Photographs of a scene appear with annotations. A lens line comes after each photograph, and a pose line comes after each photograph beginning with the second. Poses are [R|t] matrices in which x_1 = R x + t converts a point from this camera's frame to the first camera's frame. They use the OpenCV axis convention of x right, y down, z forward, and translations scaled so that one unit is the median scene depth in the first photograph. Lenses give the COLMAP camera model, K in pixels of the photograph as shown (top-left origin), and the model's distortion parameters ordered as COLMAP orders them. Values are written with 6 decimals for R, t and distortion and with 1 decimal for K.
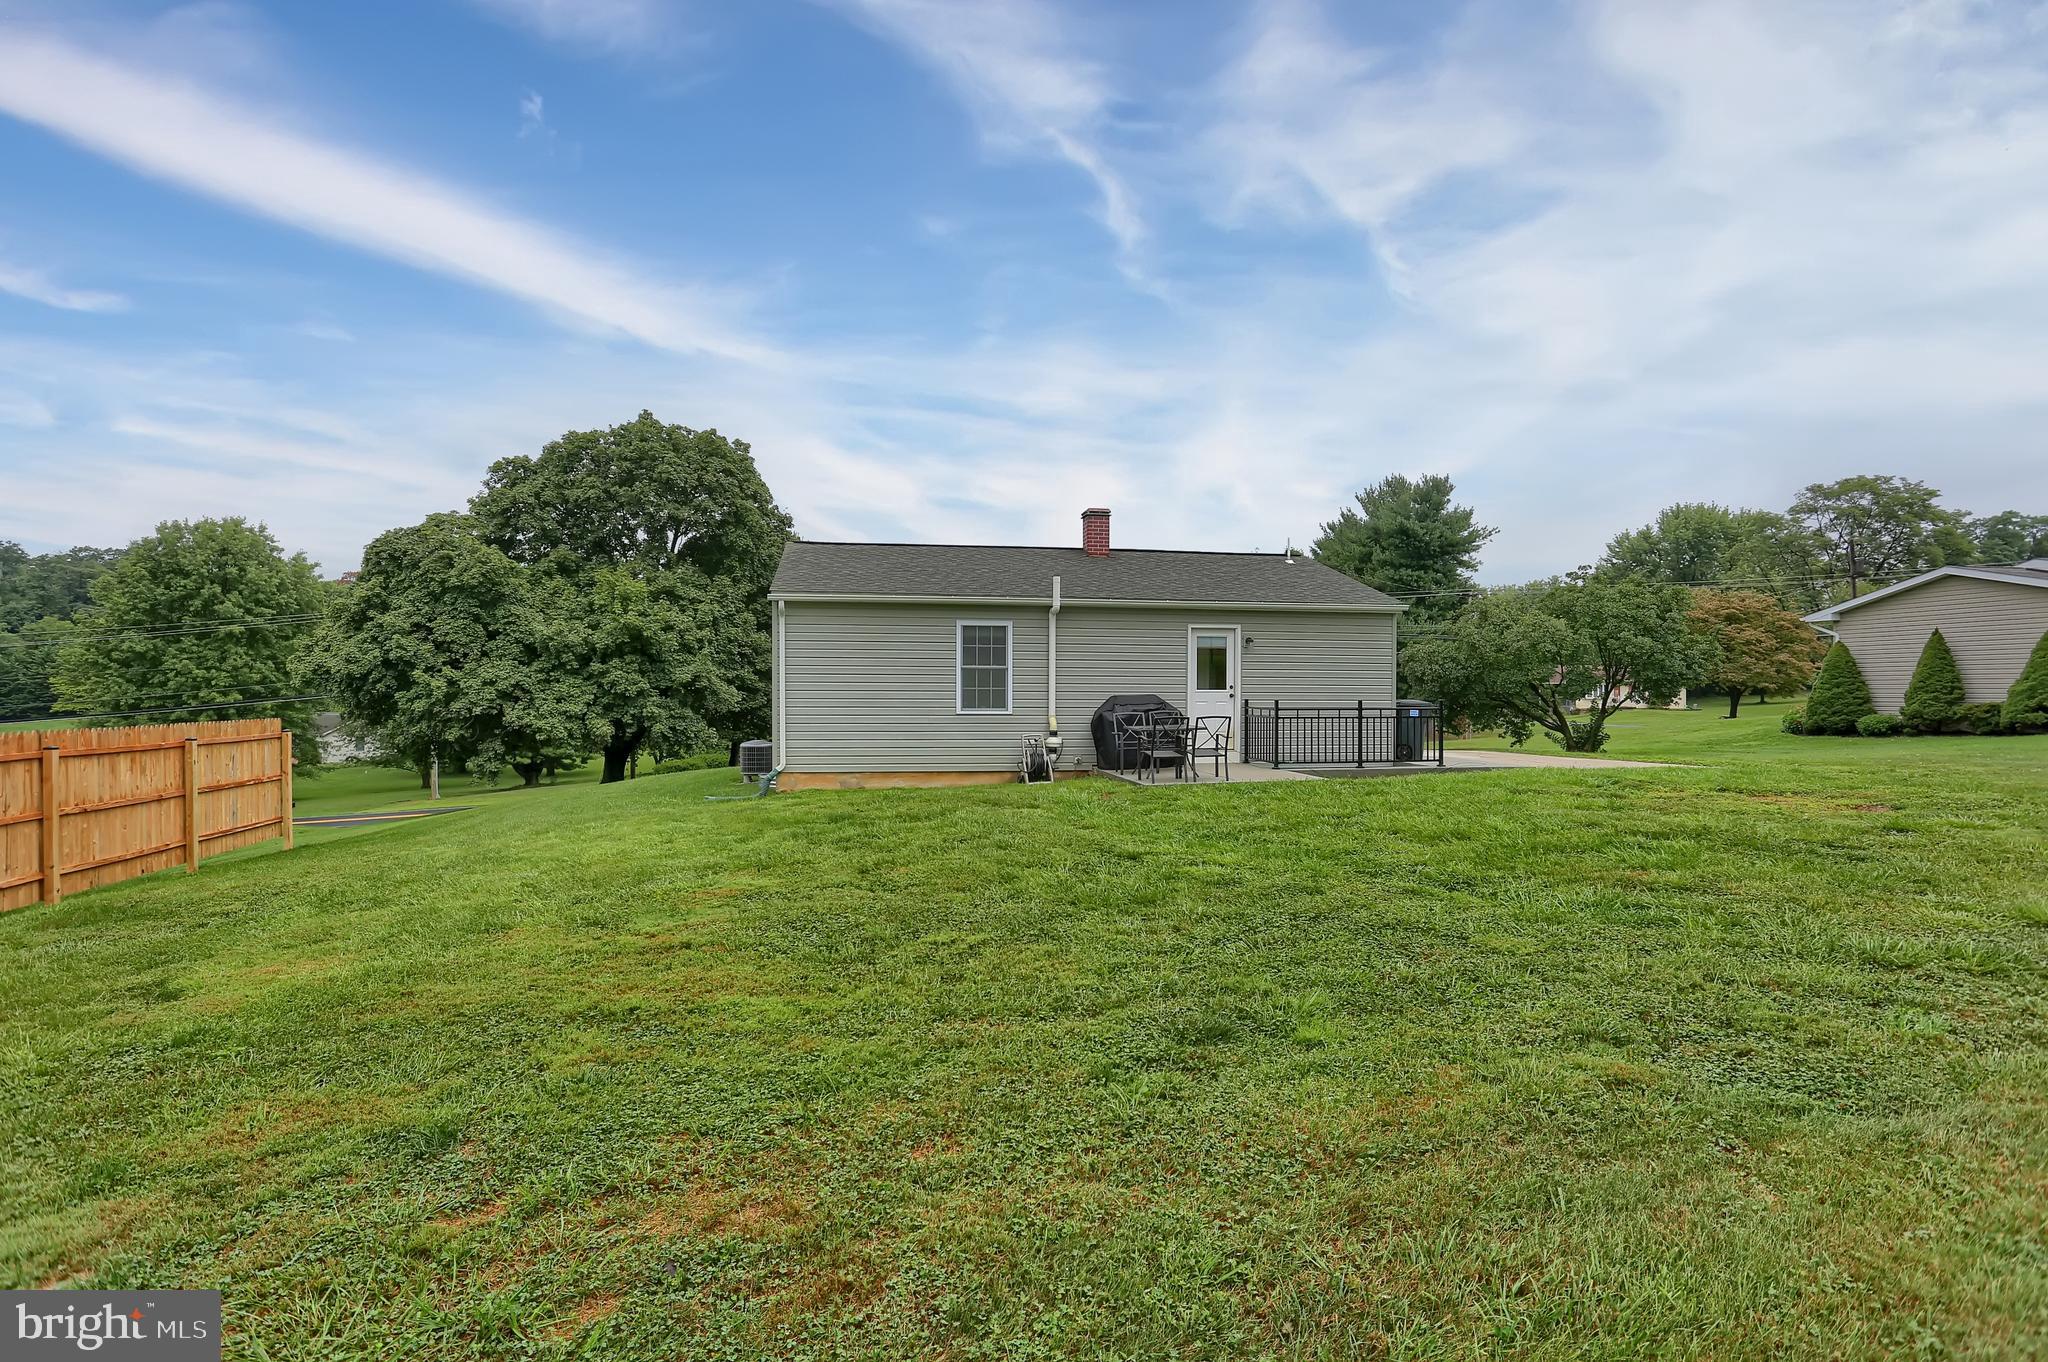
lens RADIAL K [[1017.8, 0, 1024.0], [0, 1017.8, 681.0], [0, 0, 1]] dist [-0.050215, 0.000887]
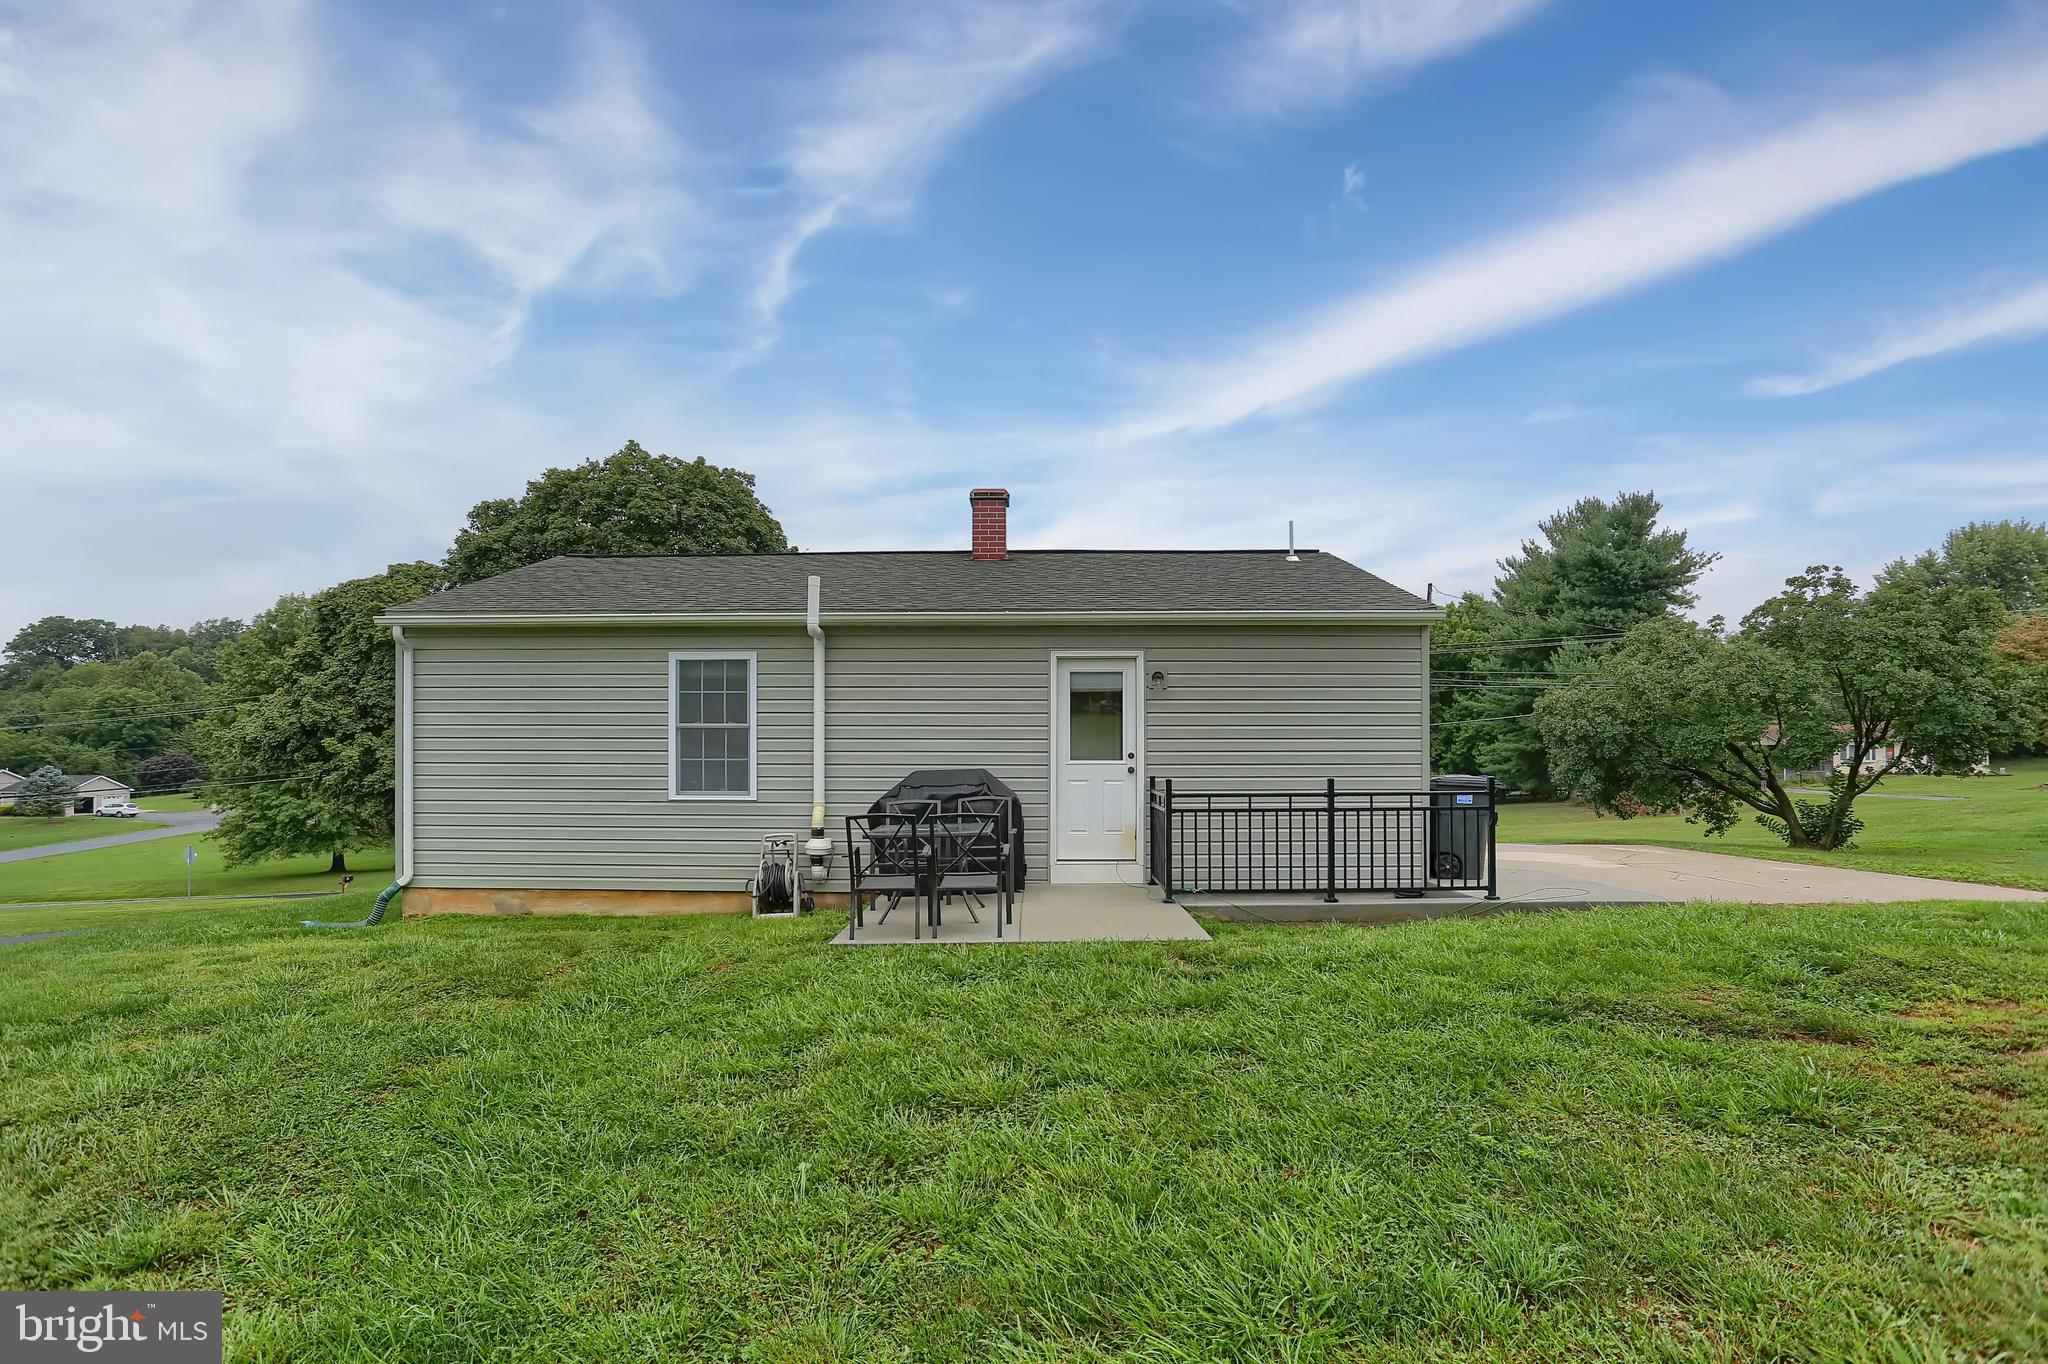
lens RADIAL K [[1024.7, 0, 1026.7], [0, 1024.7, 734.5], [0, 0, 1]] dist [-0.046017, 0.014235]
pose [[0.983759, -0.008463, -0.179293, 0.155742], [0.006551, 0.999915, -0.011256, 0.000108], [0.179373, 0.009898, 0.983731, 0.243695]]
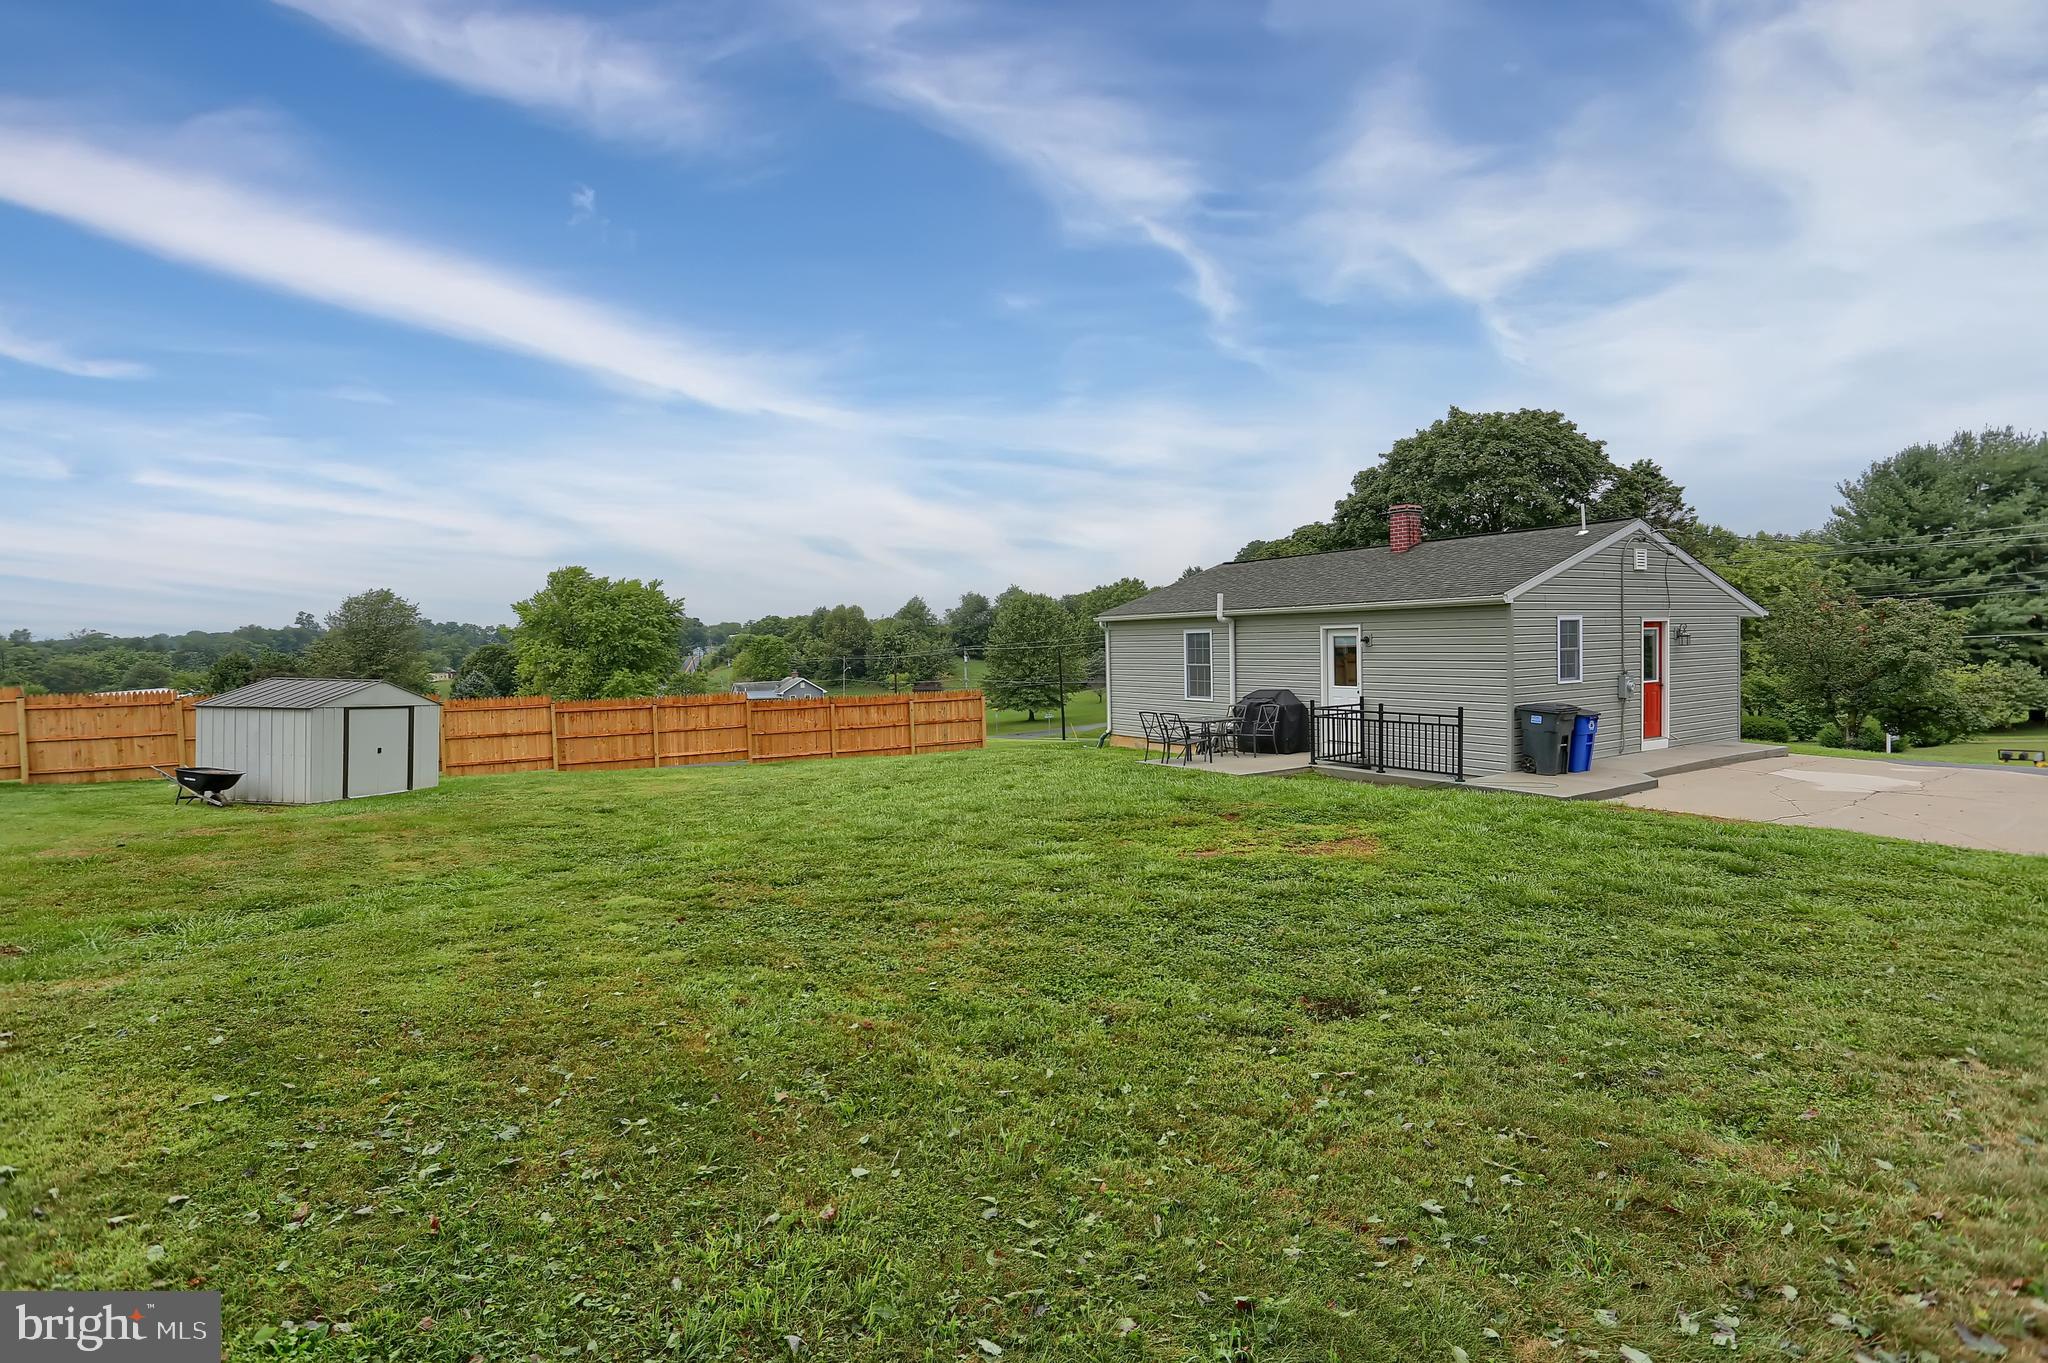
lens RADIAL K [[1017.8, 0, 1024.0], [0, 1017.8, 681.5], [0, 0, 1]] dist [-0.050215, 0.000887]
pose [[0.349656, 0.026618, -0.936500, 0.652779], [0.029532, 0.998786, 0.039415, -0.029476], [0.936412, -0.041438, 0.348446, 0.195046]]
